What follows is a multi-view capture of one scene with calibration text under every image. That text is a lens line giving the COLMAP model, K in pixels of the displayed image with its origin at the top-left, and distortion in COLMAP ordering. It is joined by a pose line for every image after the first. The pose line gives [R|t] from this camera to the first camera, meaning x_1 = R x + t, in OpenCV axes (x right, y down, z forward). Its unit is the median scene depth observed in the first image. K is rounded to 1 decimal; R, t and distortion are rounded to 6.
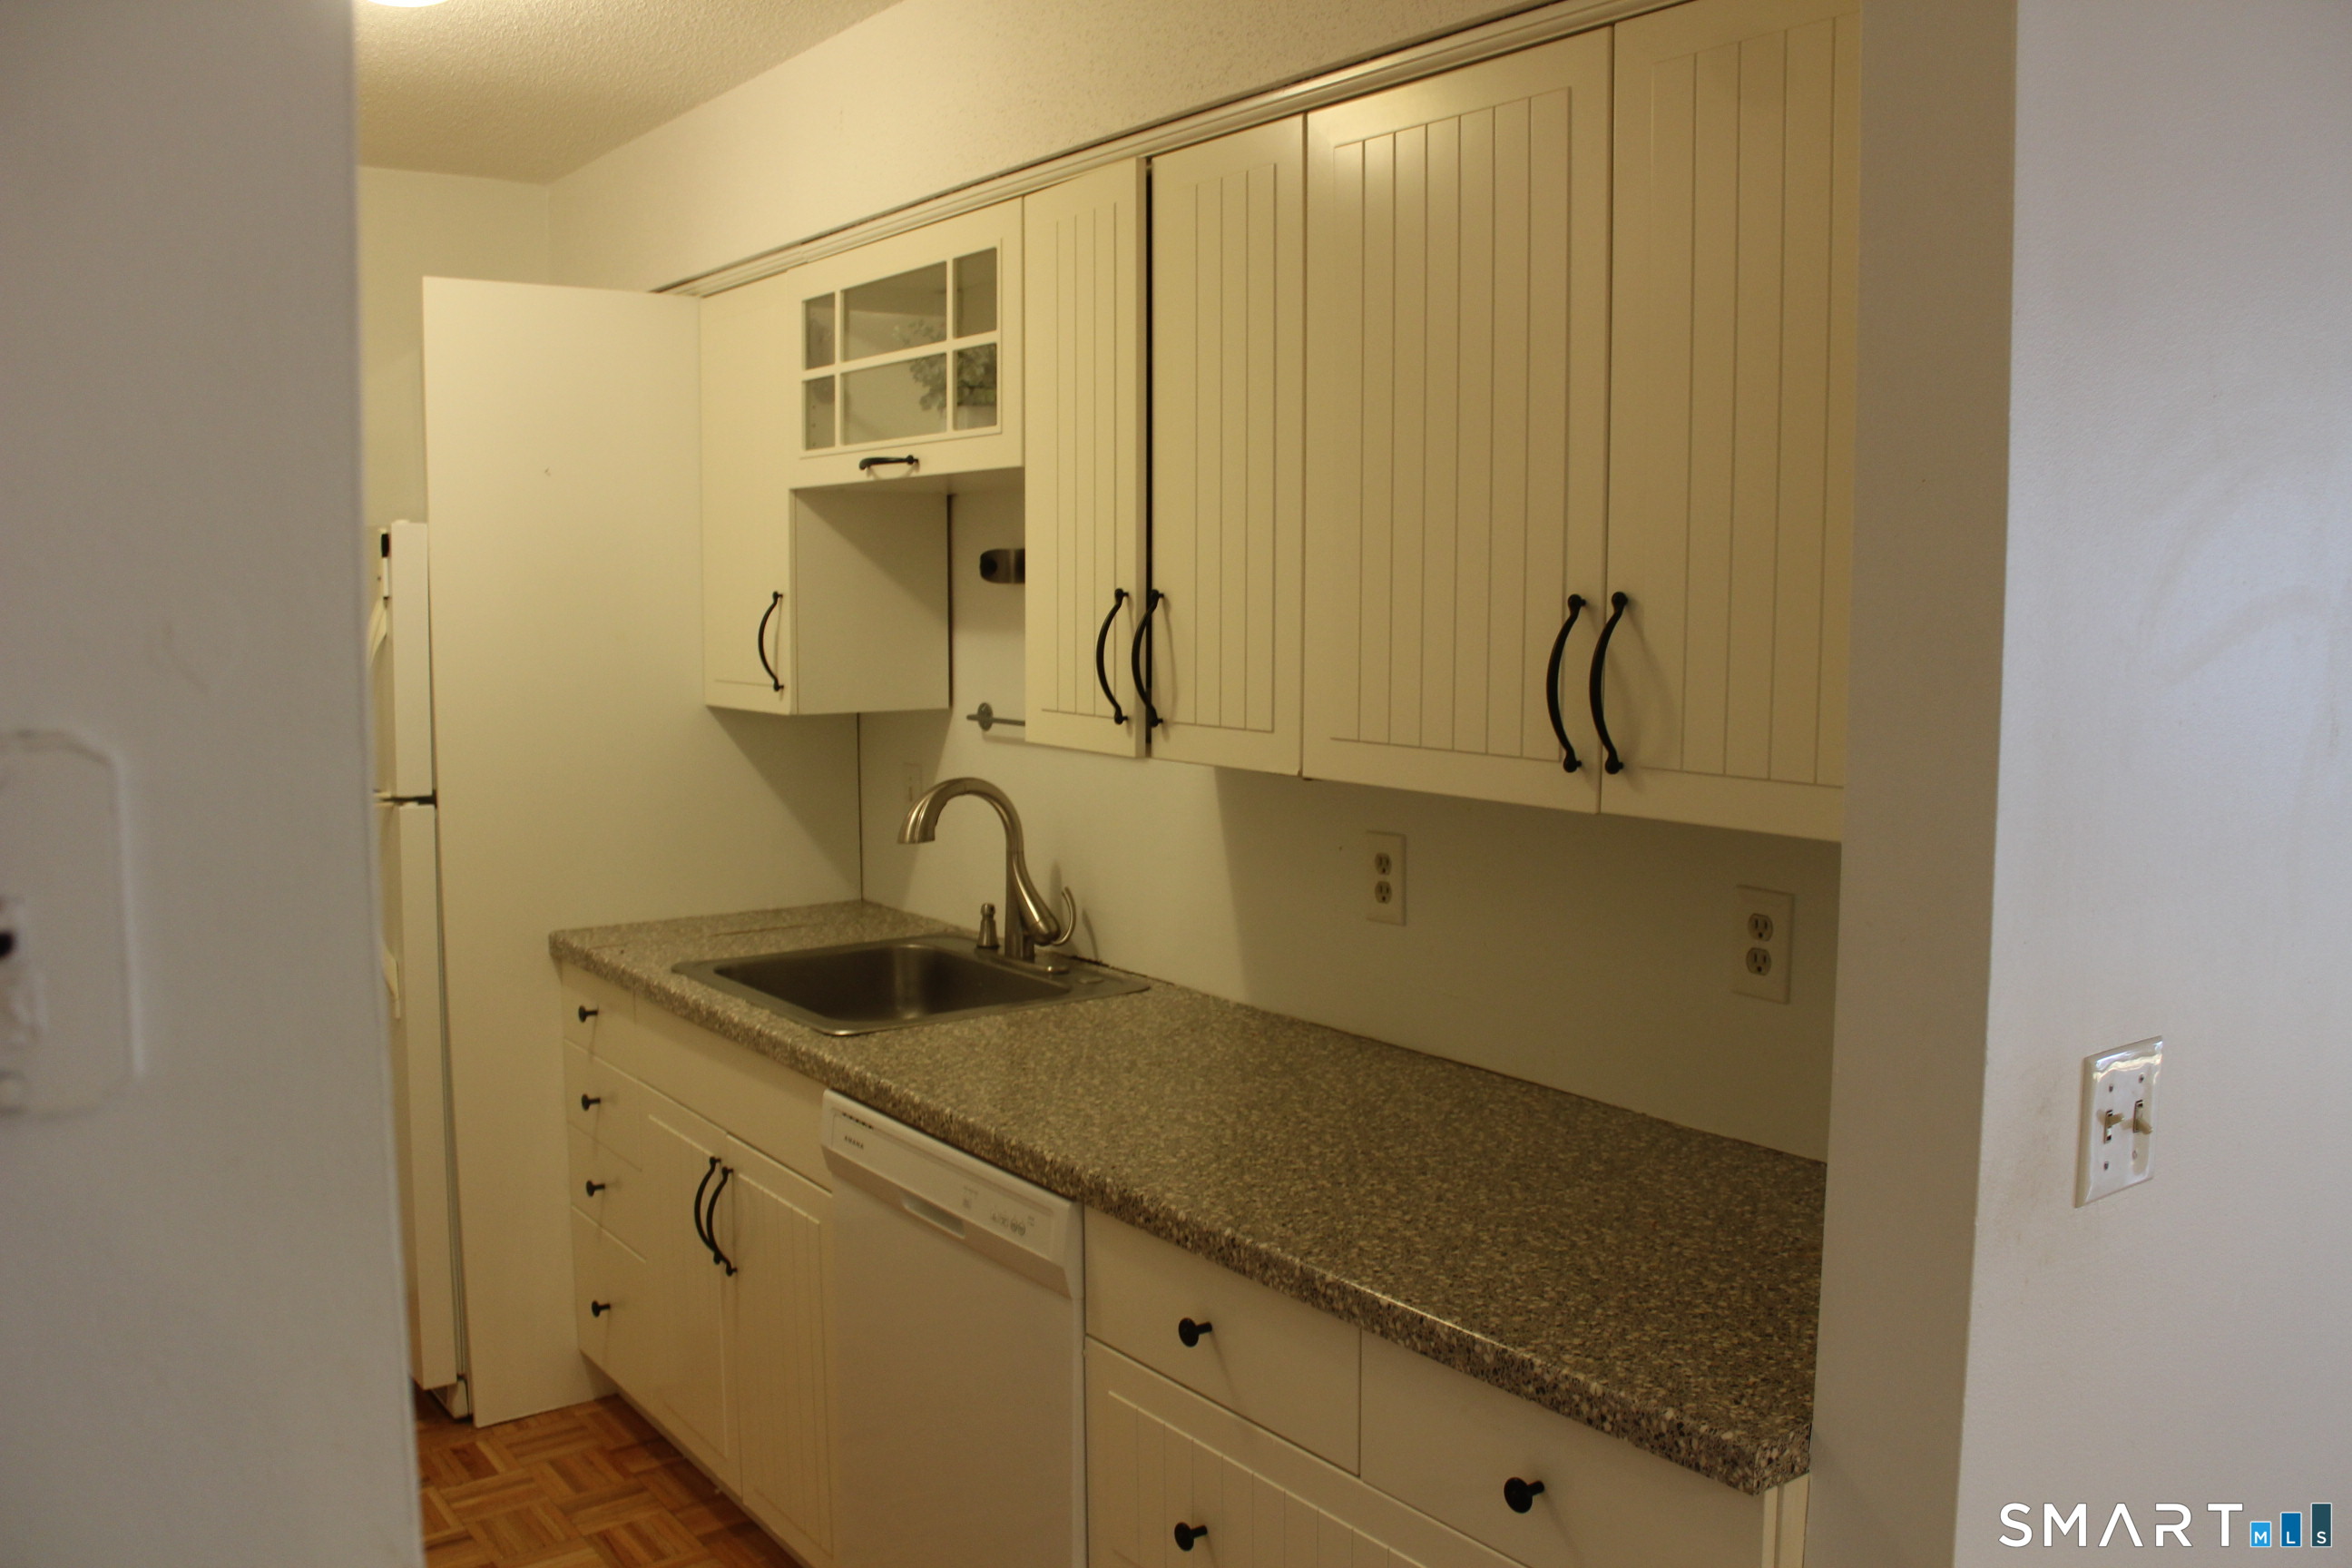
lens RADIAL K [[1957.1, 0, 1176.0], [0, 1957.1, 784.0], [0, 0, 1]] dist [-0.164460, 0.145919]
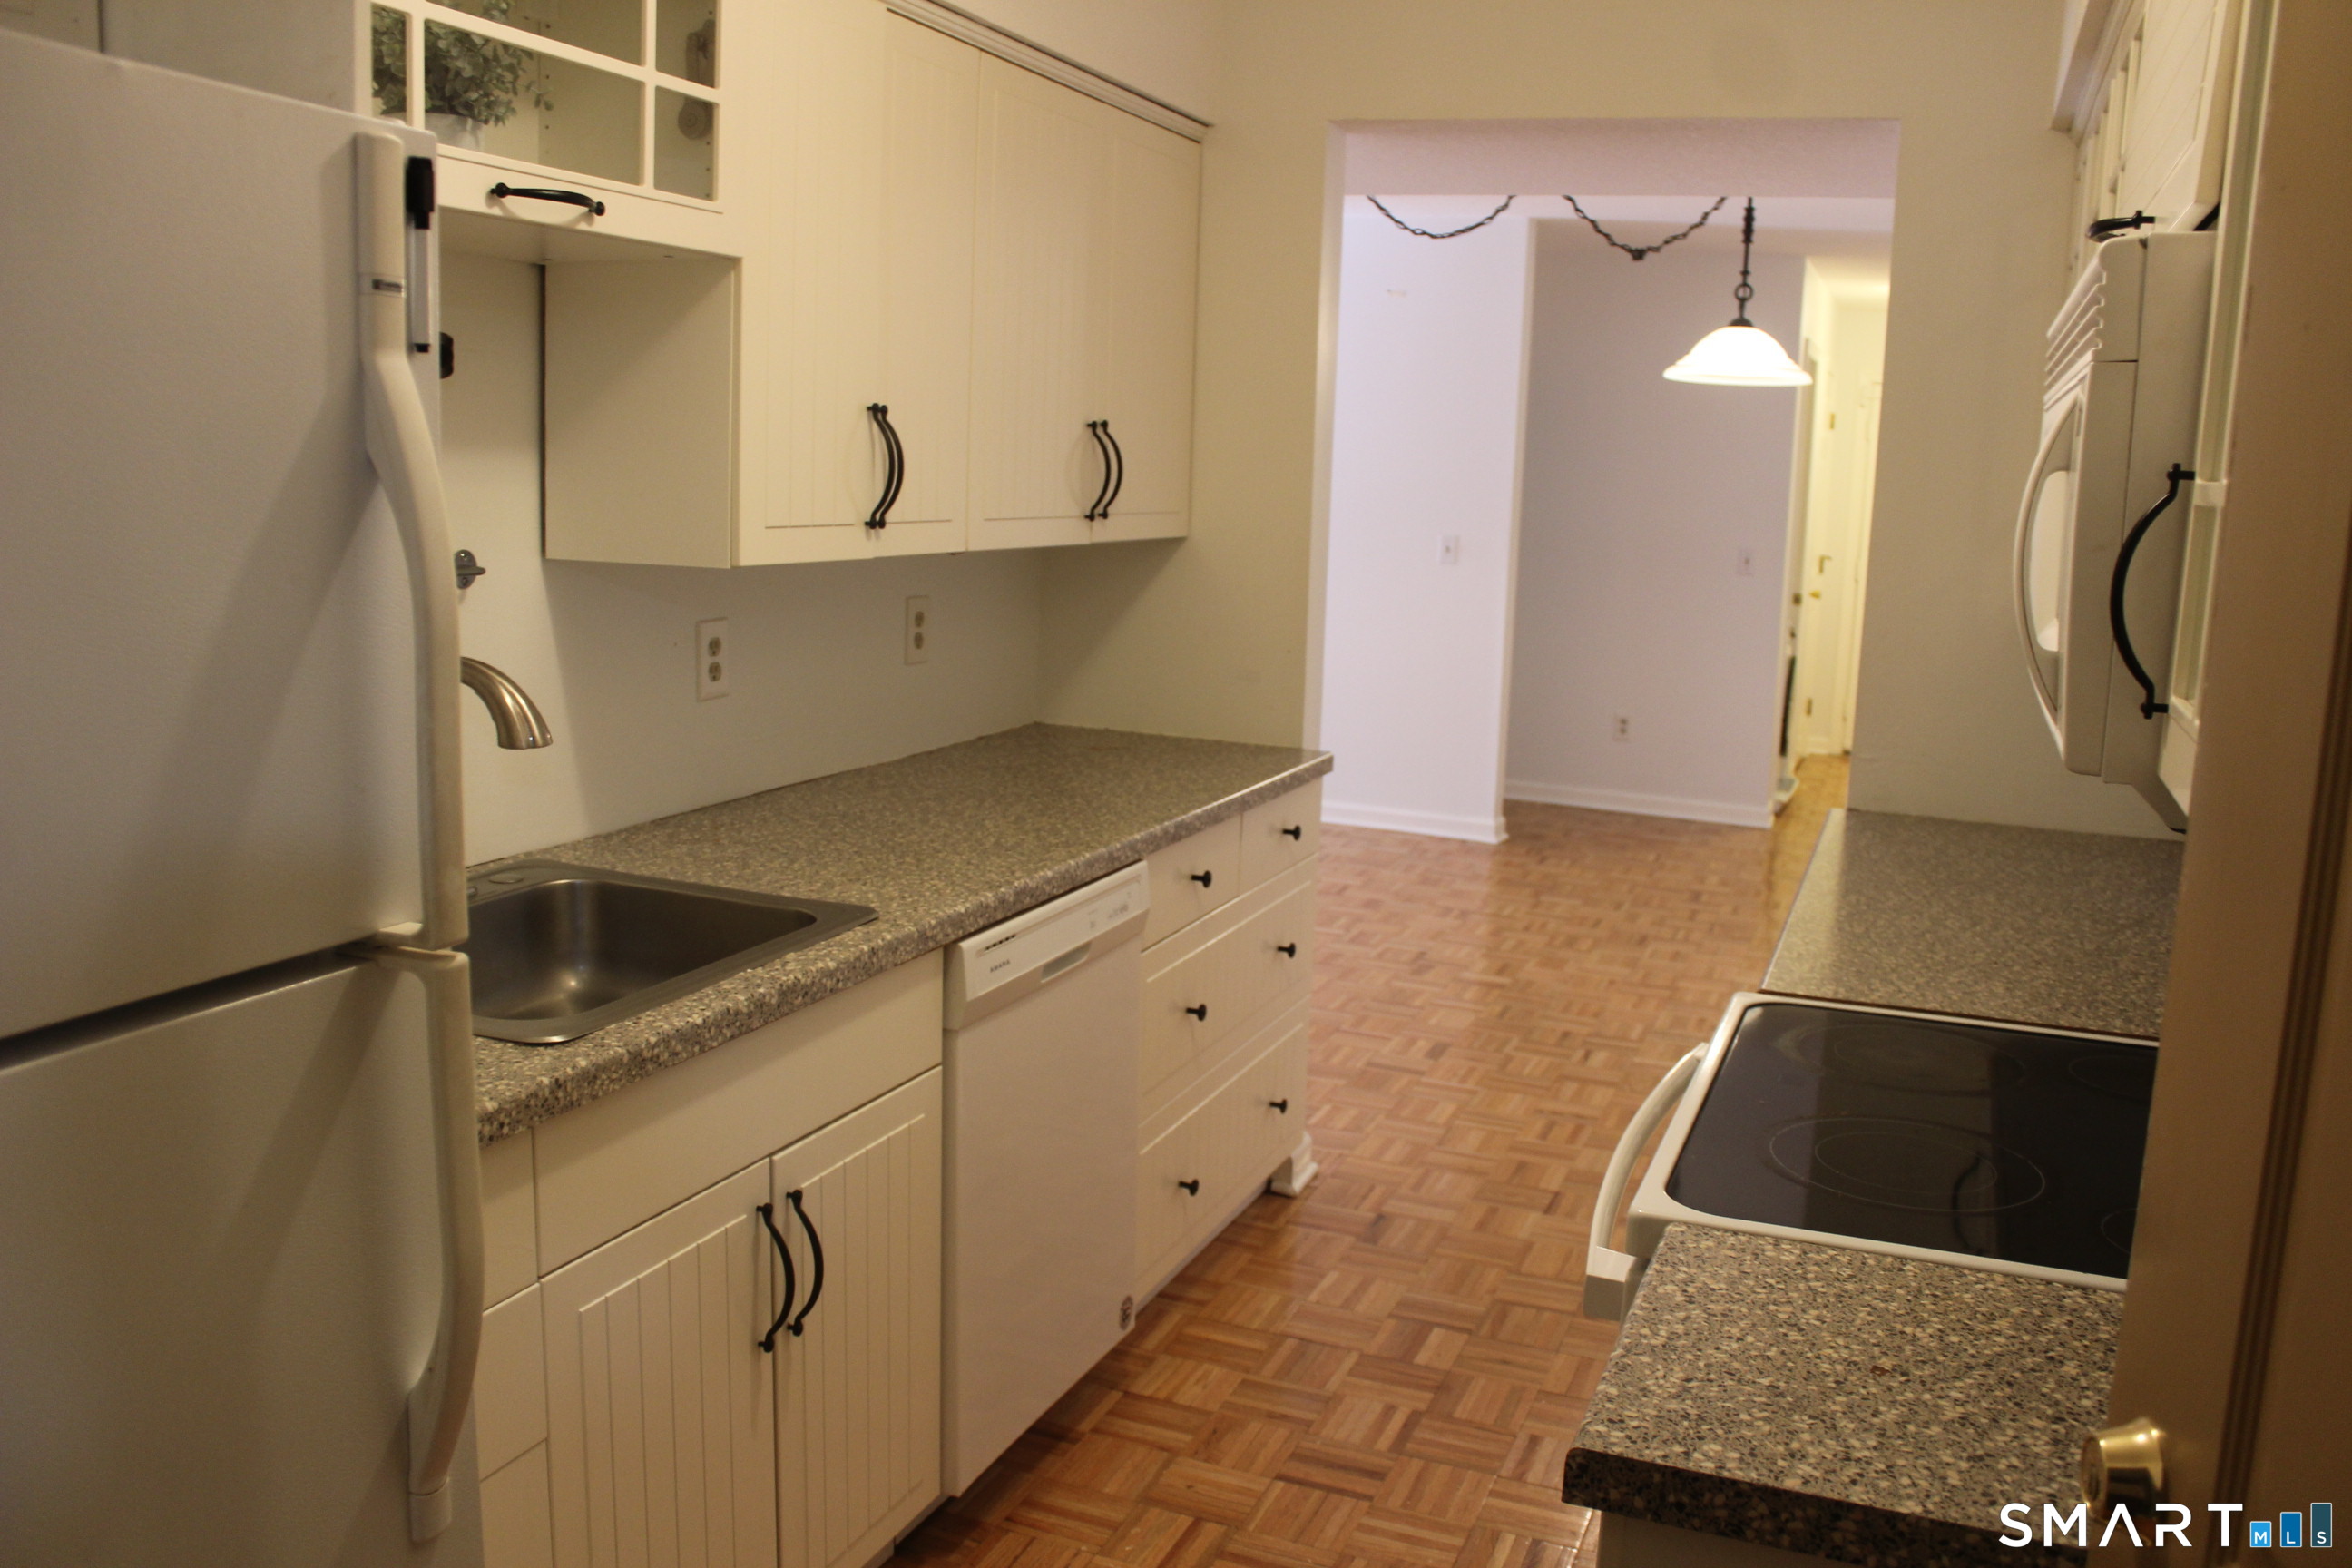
lens RADIAL K [[1957.1, 0, 1176.0], [0, 1957.1, 784.0], [0, 0, 1]] dist [-0.164460, 0.145919]
pose [[-0.520355, -0.158898, 0.839036, -0.987030], [0.053438, 0.974551, 0.217703, -0.111834], [-0.852276, 0.158119, -0.498622, 1.344320]]
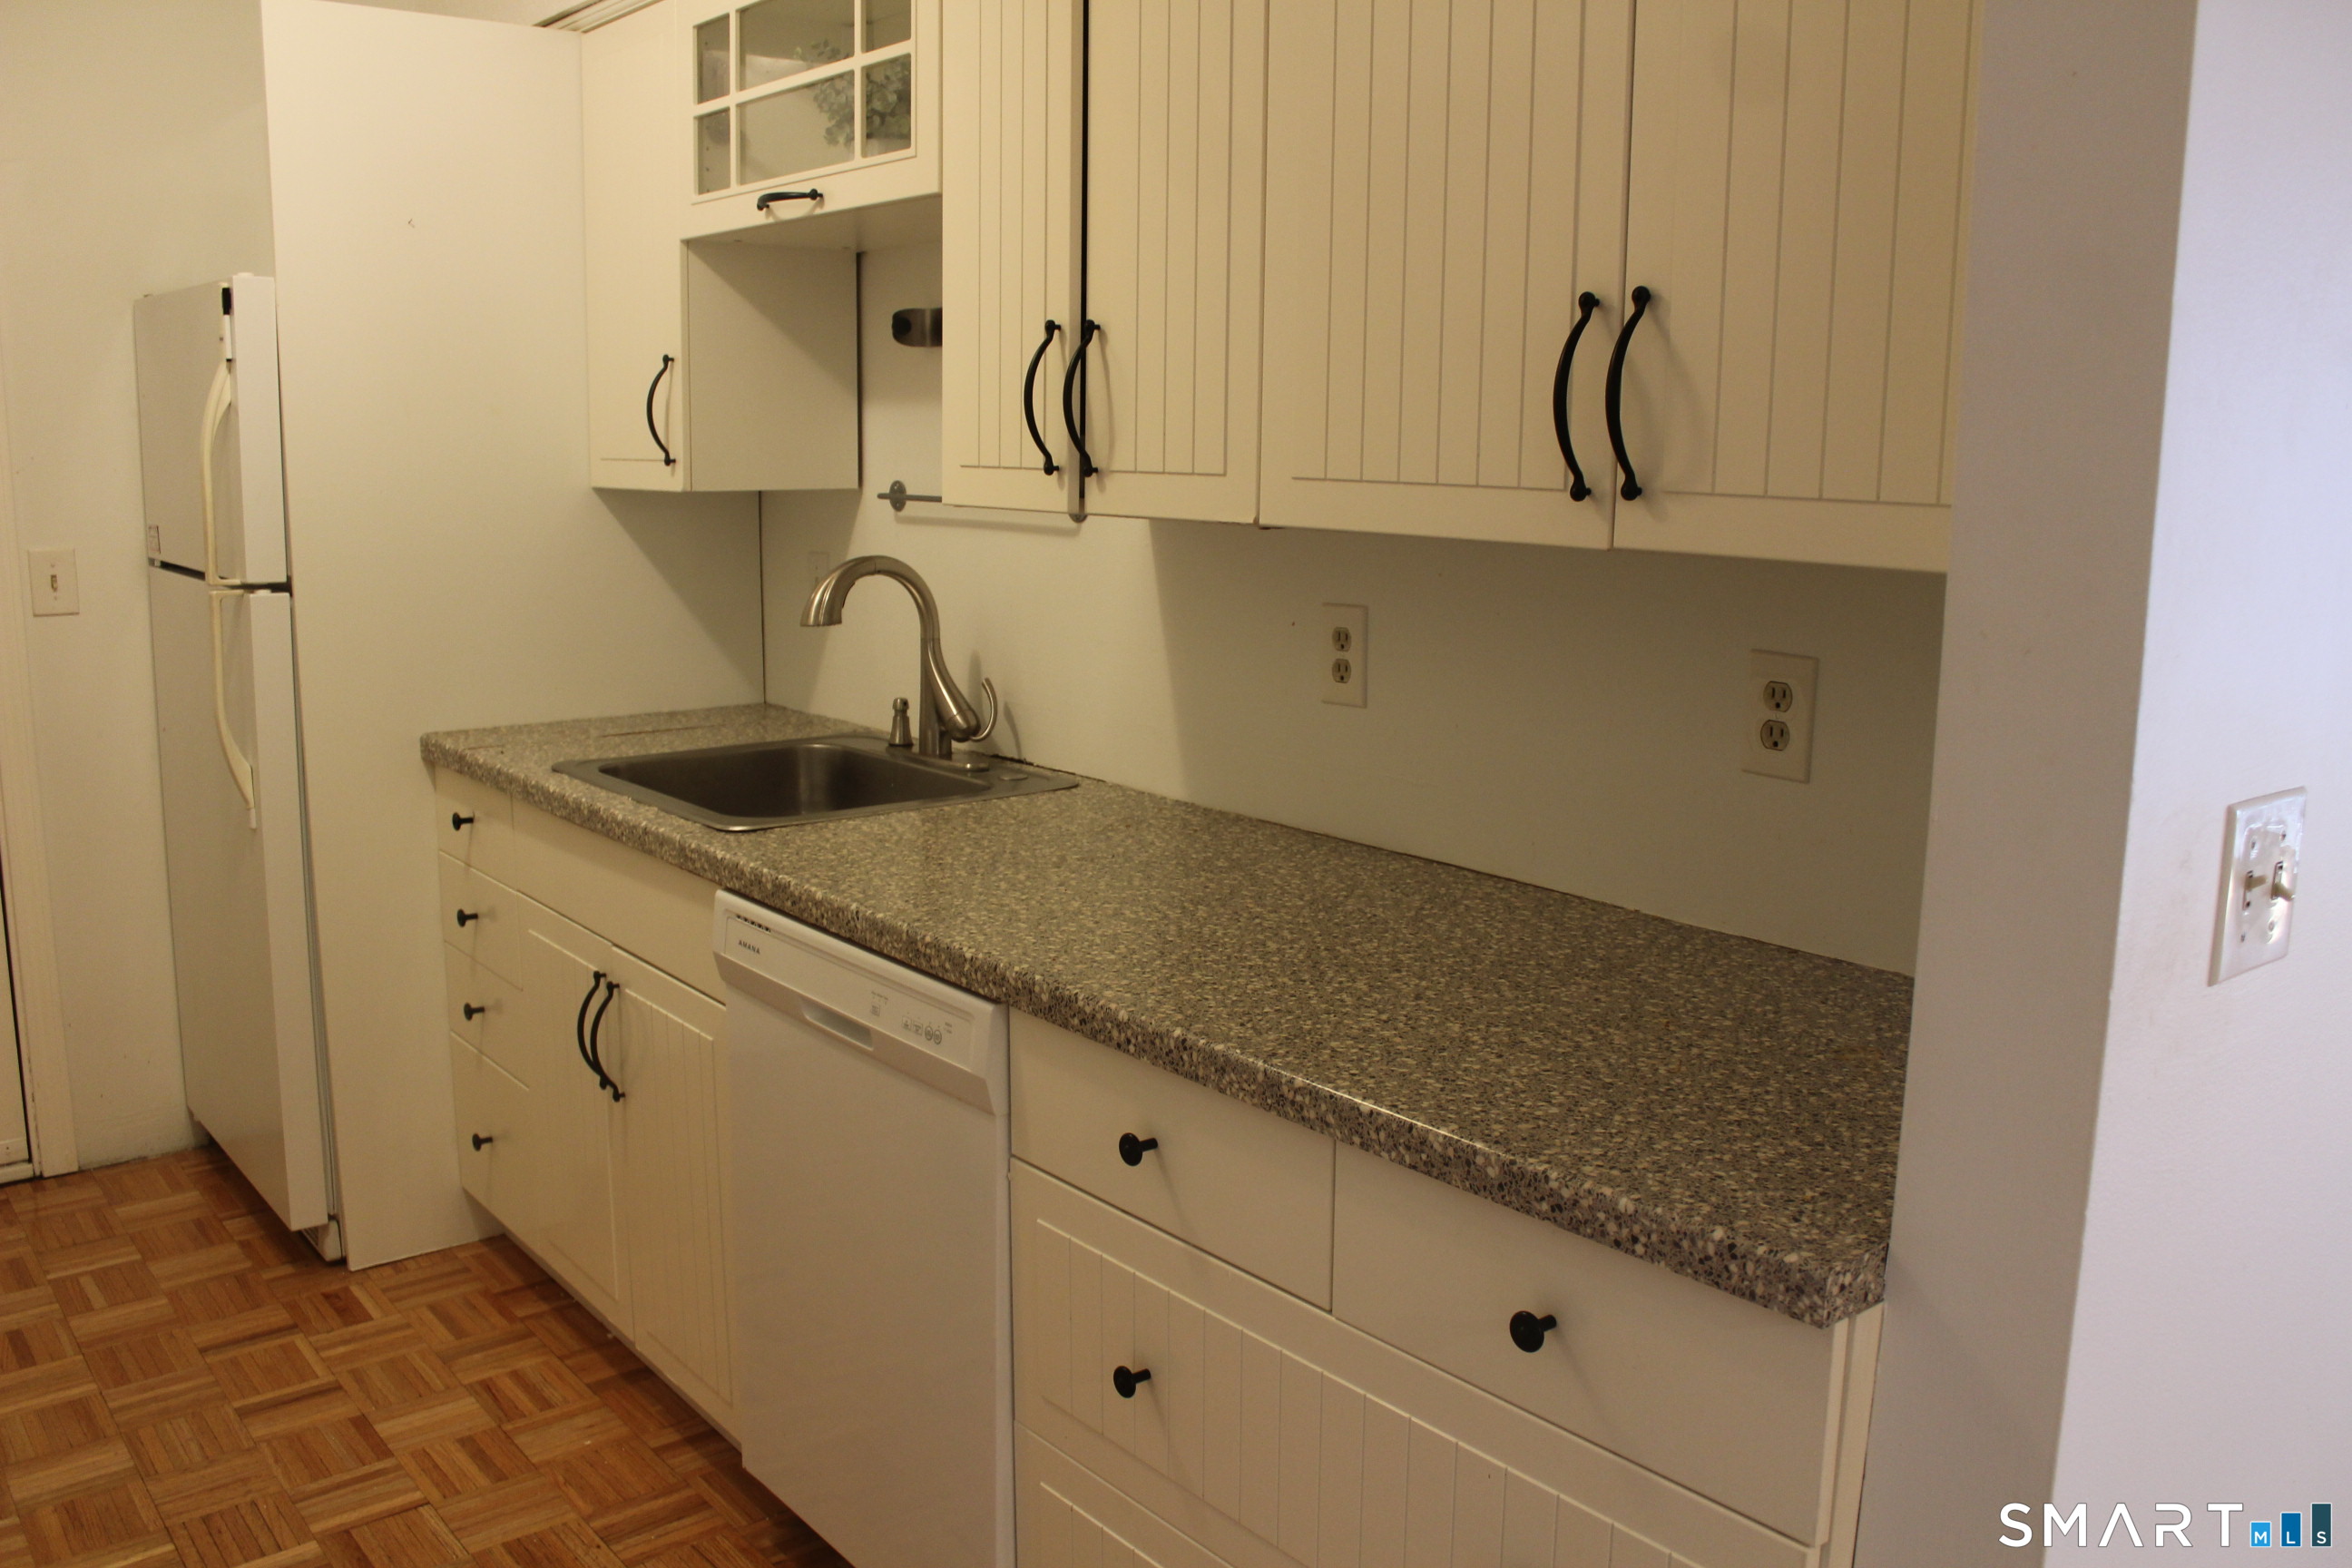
lens RADIAL K [[1957.1, 0, 1176.0], [0, 1957.1, 784.0], [0, 0, 1]] dist [-0.164460, 0.145919]
pose [[0.999096, 0.002695, 0.042416, -0.007850], [-0.005903, 0.997114, 0.075688, 0.039620], [-0.042089, -0.075870, 0.996229, 0.104173]]
